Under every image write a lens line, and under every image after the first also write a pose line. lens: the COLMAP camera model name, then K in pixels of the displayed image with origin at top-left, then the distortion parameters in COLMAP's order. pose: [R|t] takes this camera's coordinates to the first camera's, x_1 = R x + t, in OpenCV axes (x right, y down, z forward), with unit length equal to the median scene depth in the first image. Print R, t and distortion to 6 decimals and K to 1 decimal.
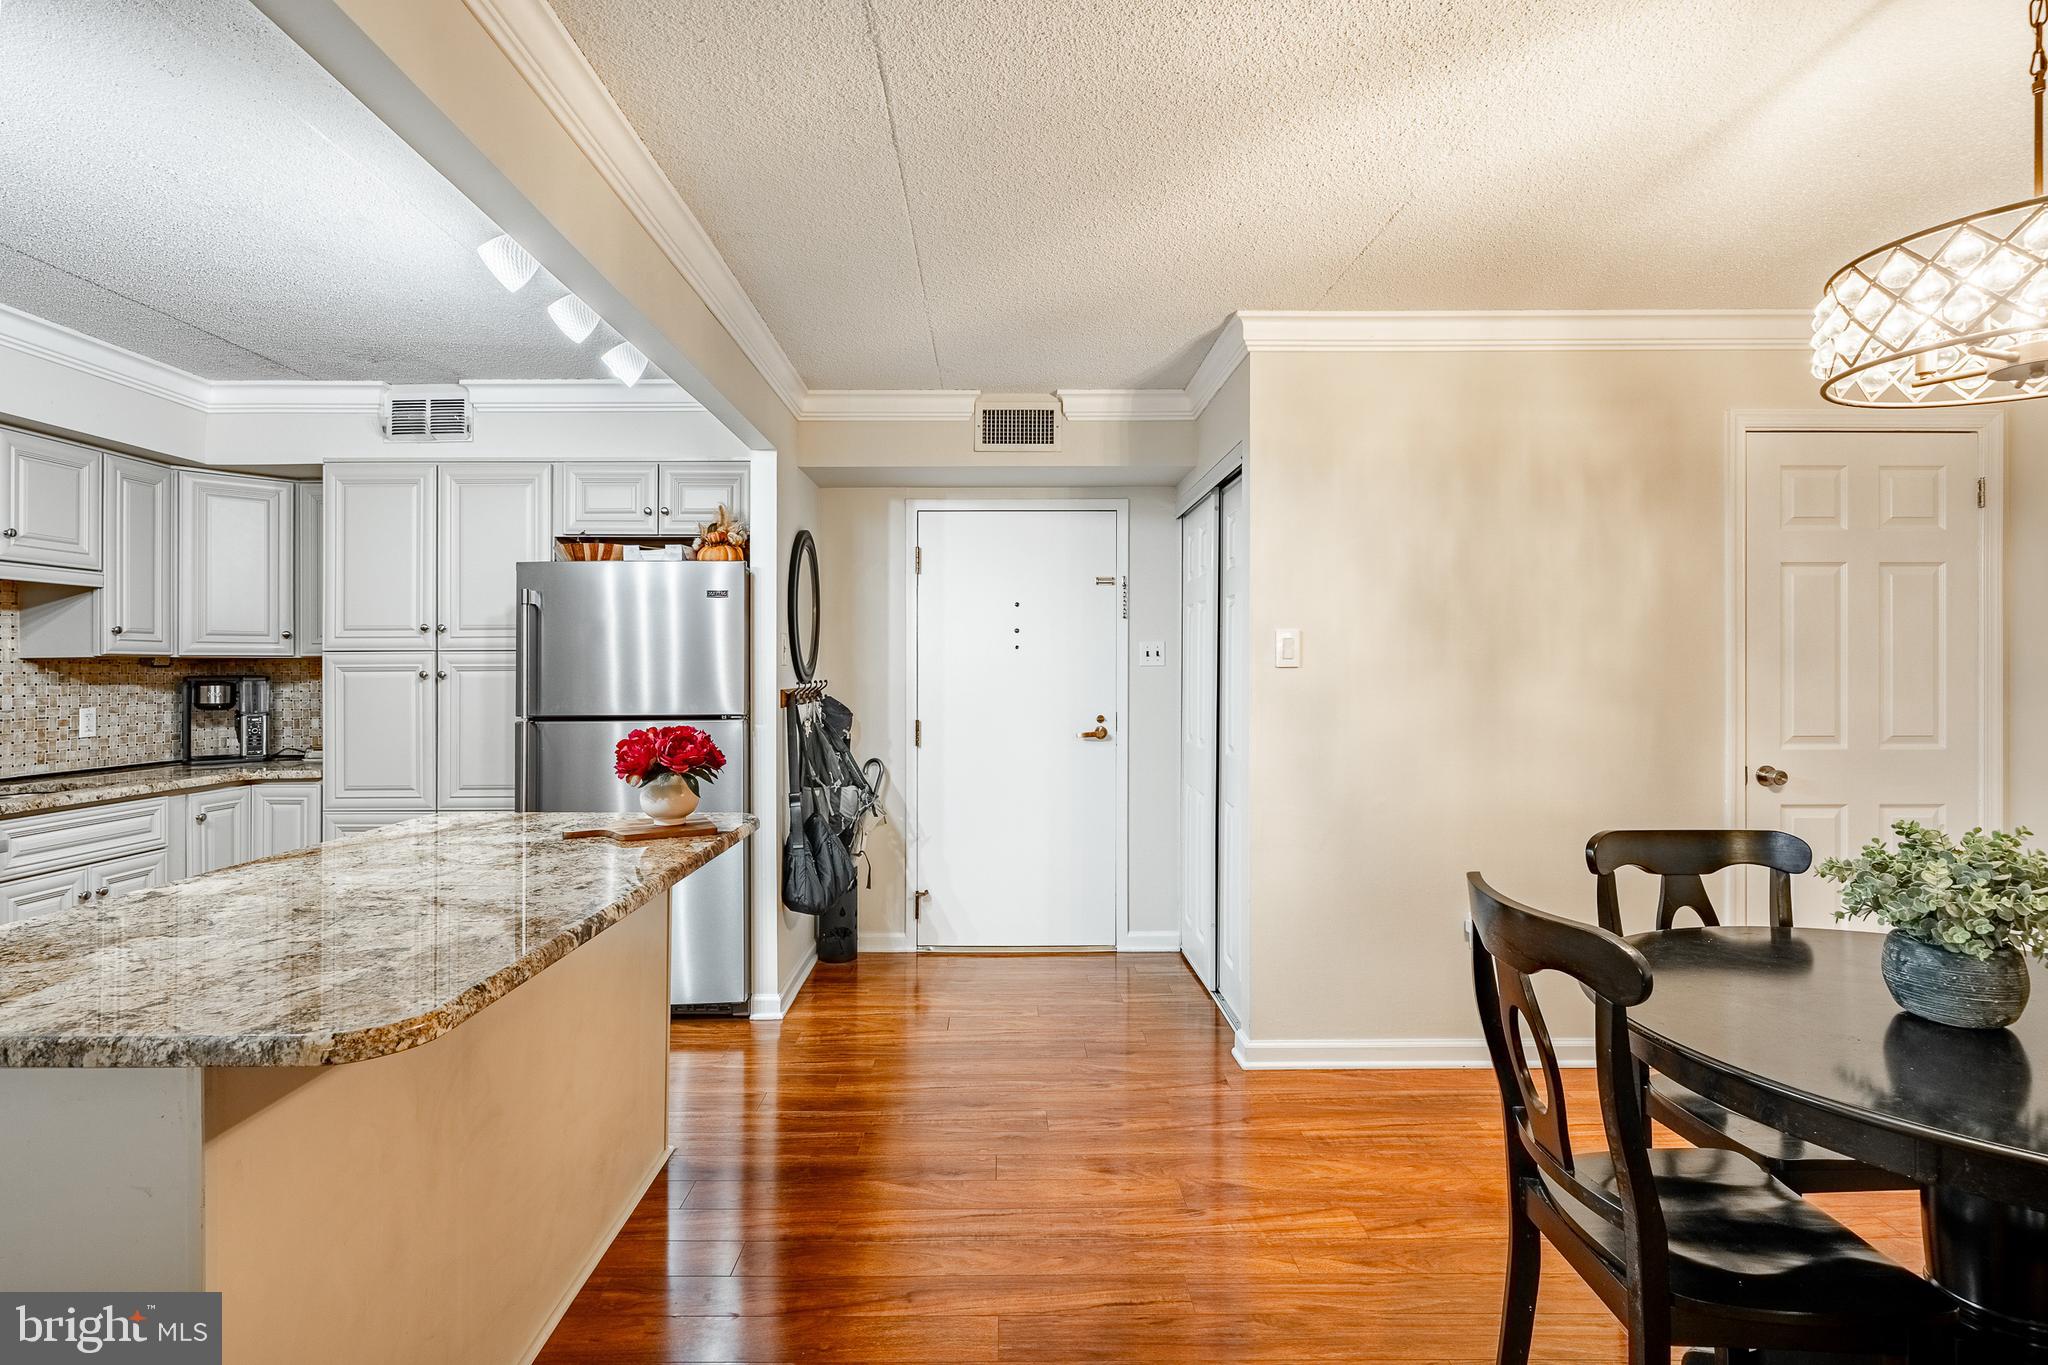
lens RADIAL K [[951.9, 0, 1012.8], [0, 951.9, 666.0], [0, 0, 1]] dist [-0.007090, -0.001011]
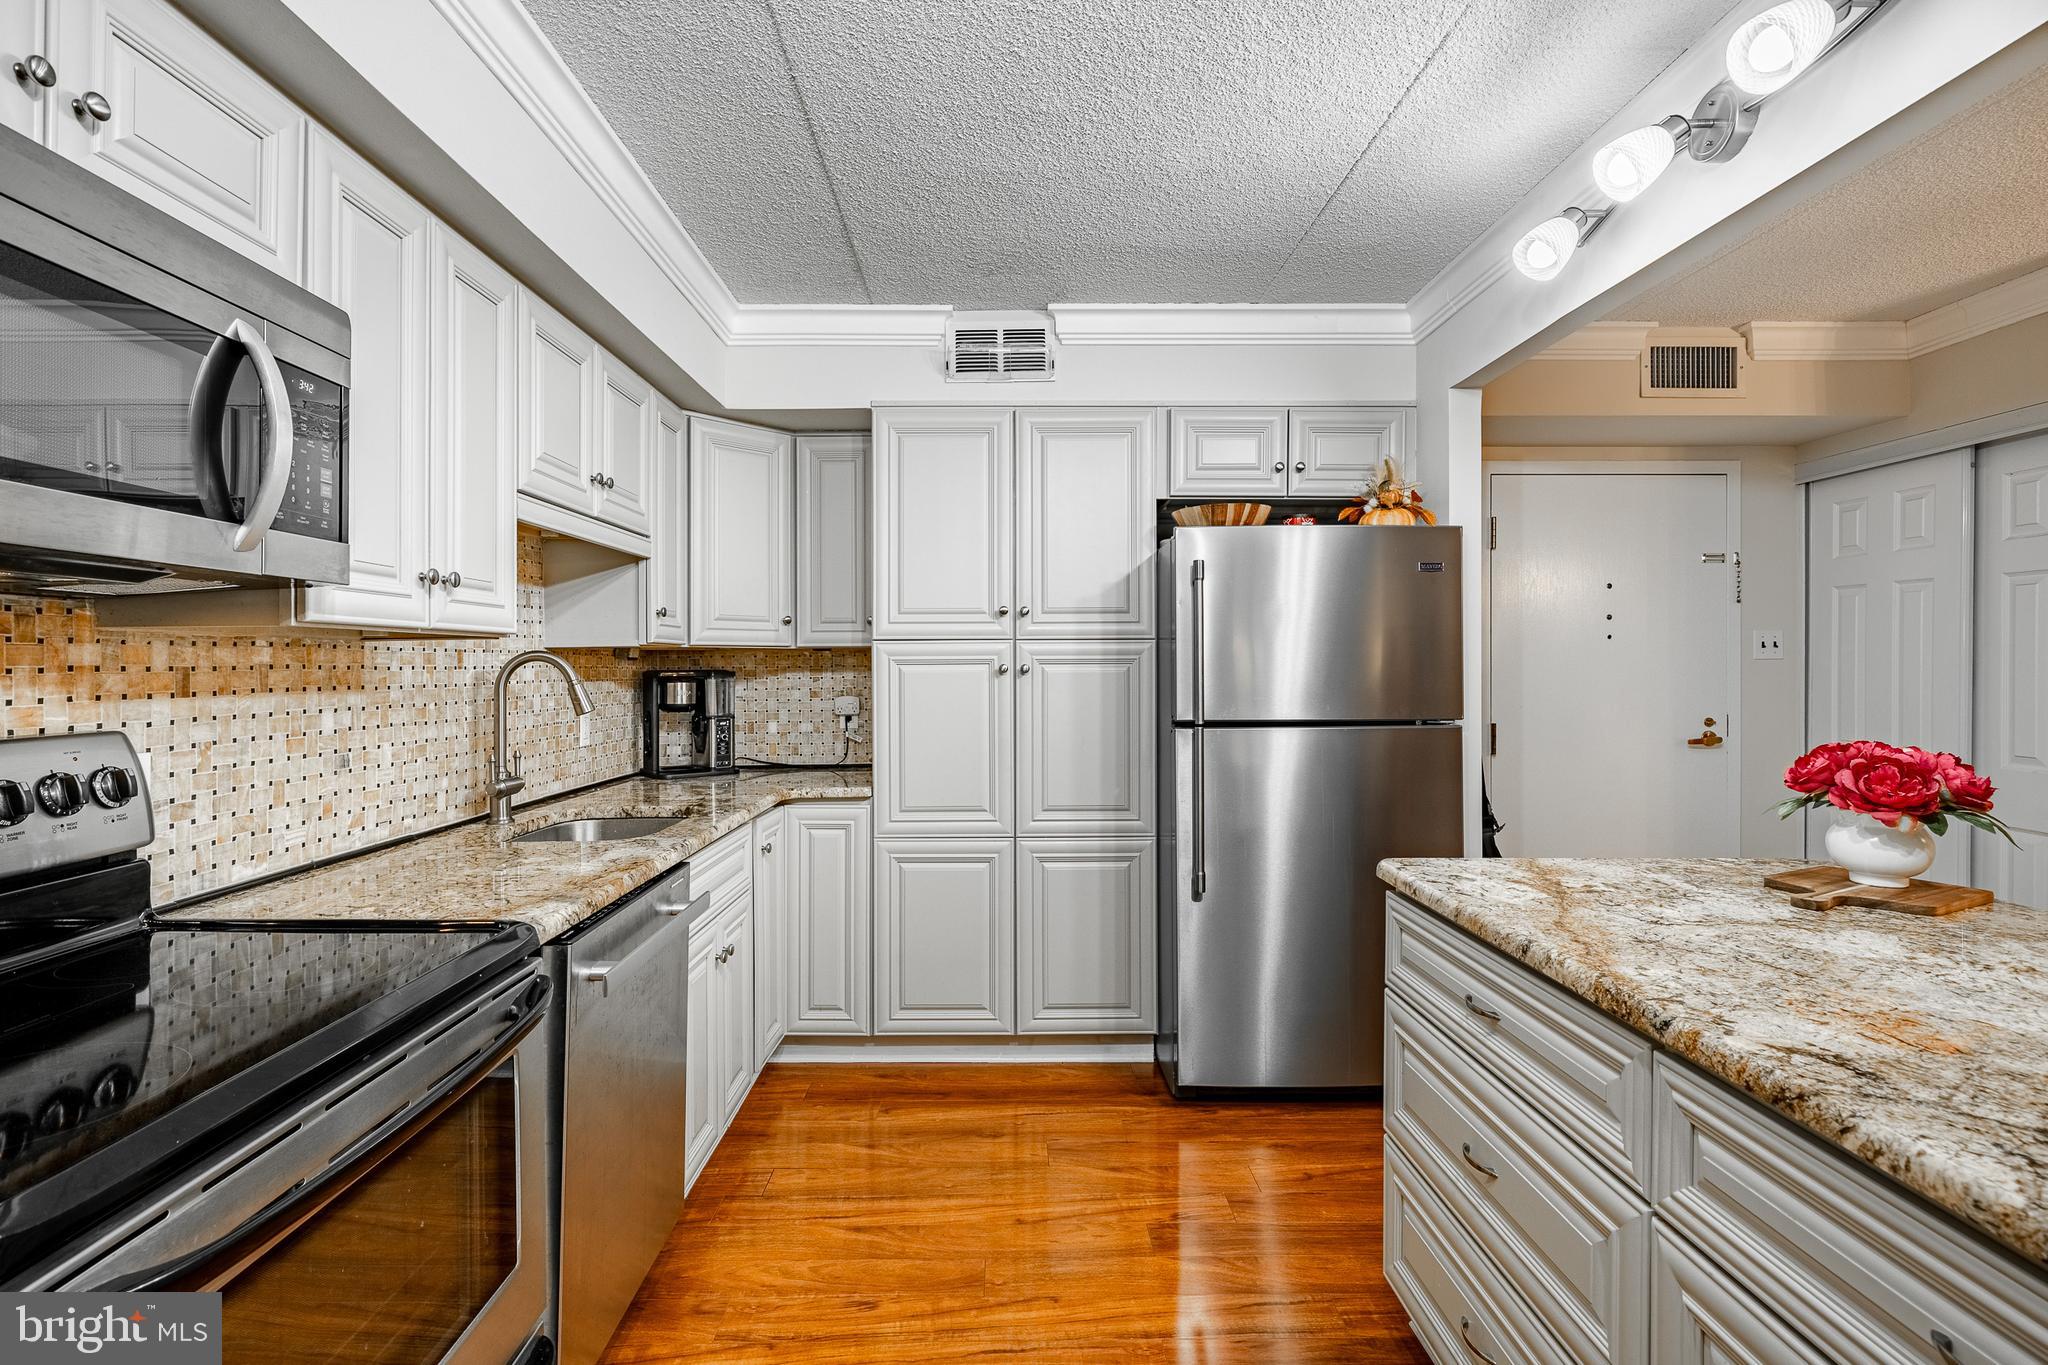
lens RADIAL K [[951.9, 0, 1021.8], [0, 951.9, 662.7], [0, 0, 1]] dist [-0.007090, -0.001011]
pose [[0.999989, 0.000362, -0.004659, -0.594307], [-0.000364, 1.000000, -0.000328, 0.004147], [0.004659, 0.000329, 0.999989, 0.187584]]
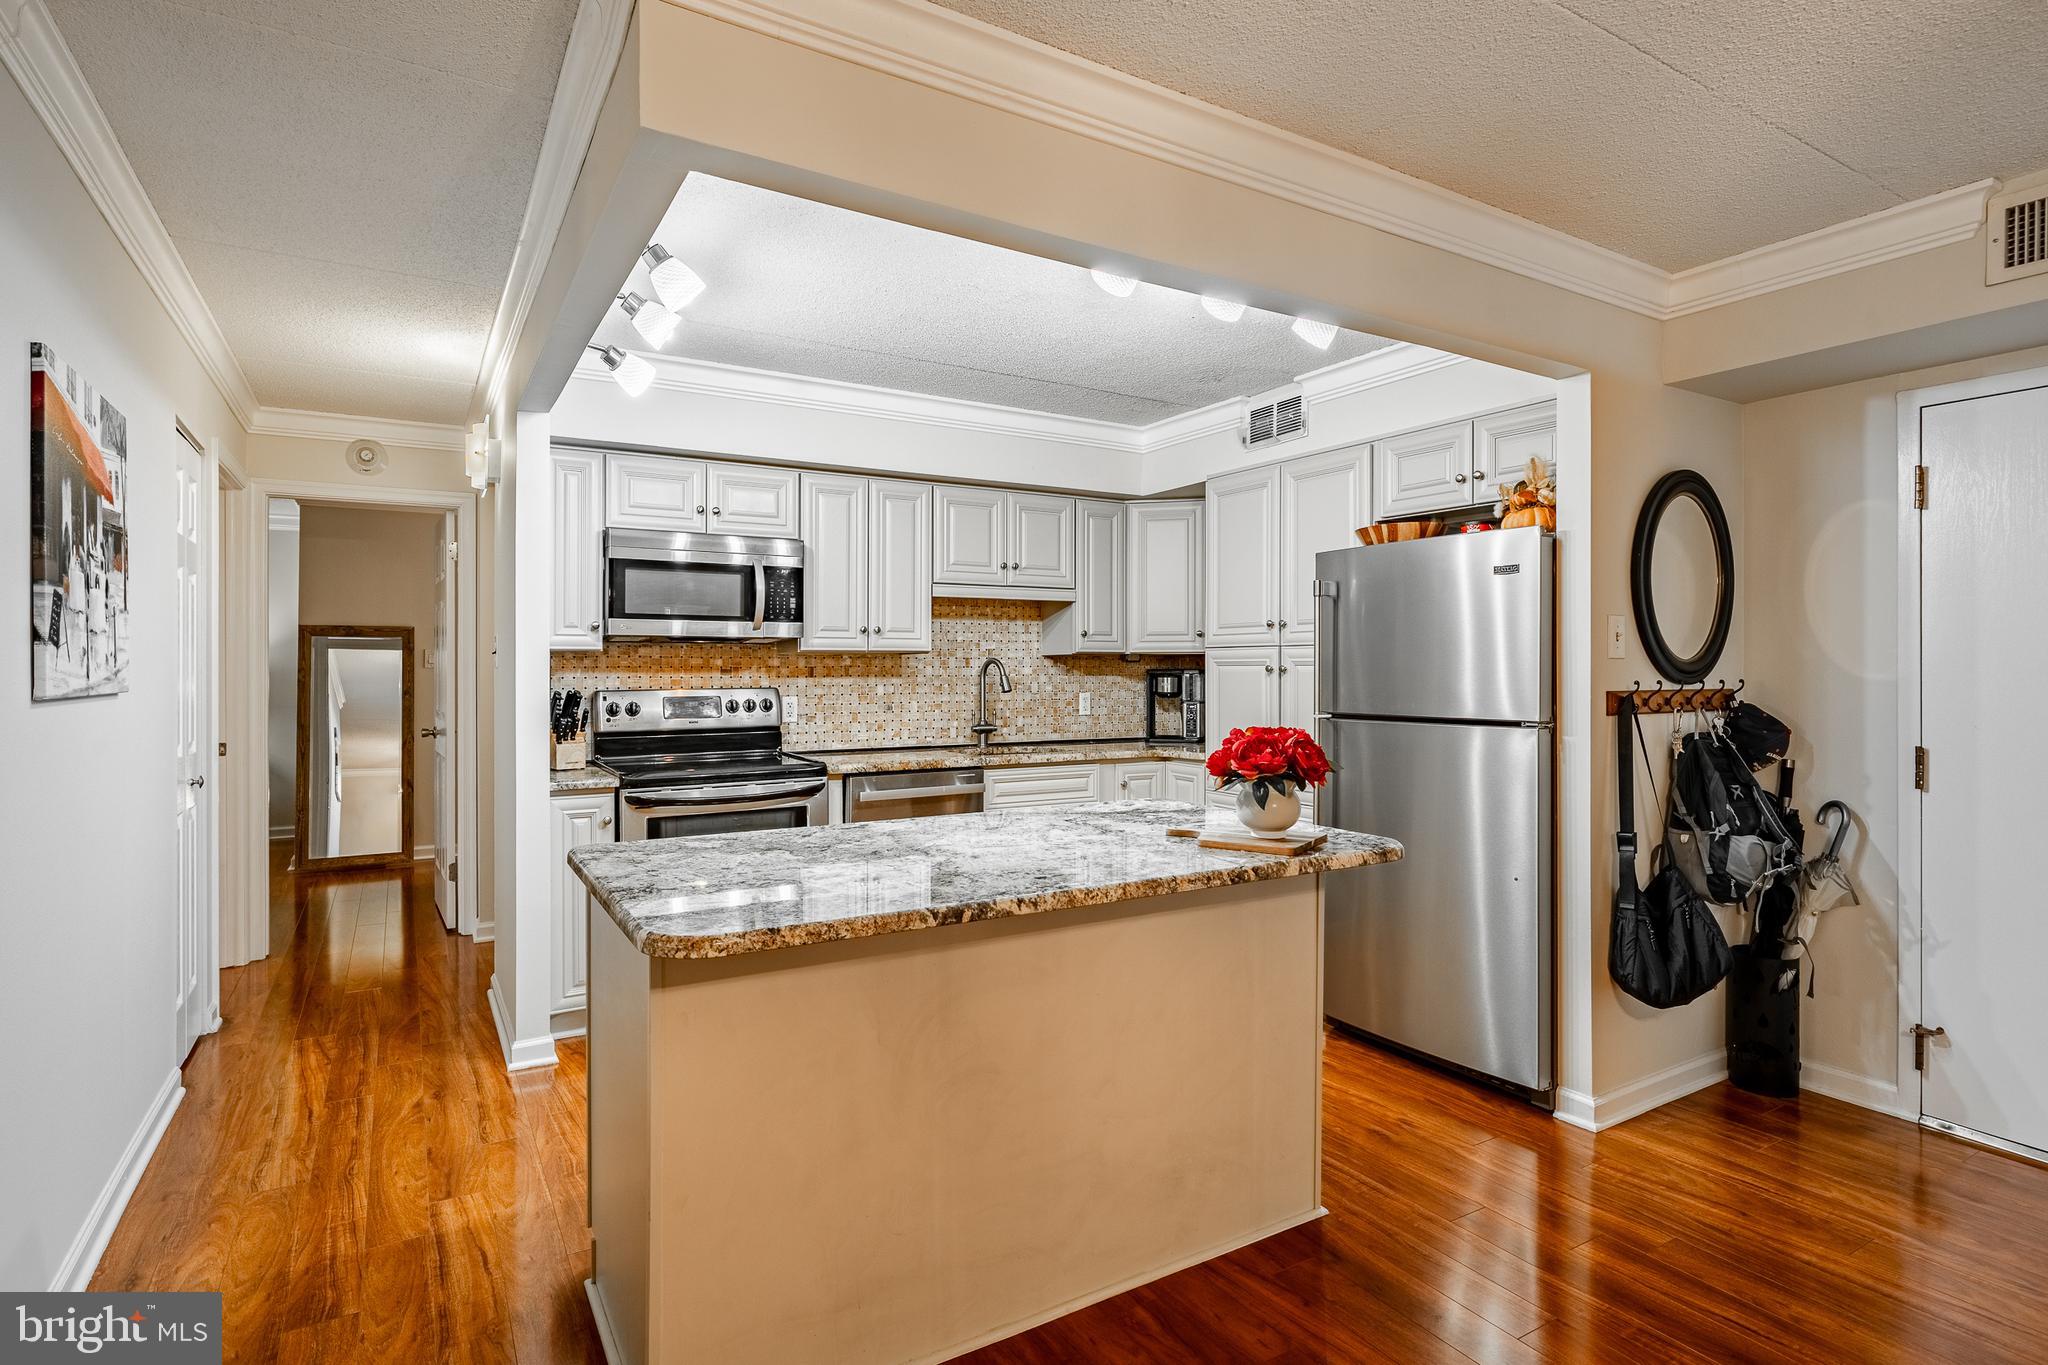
lens RADIAL K [[1030.6, 0, 1011.8], [0, 1030.6, 661.6], [0, 0, 1]] dist [-0.004375, 0.000096]
pose [[0.501162, -0.001391, -0.865353, 0.213298], [0.001190, 0.999999, -0.000919, 0.001735], [0.865353, -0.000569, 0.501163, 0.186779]]
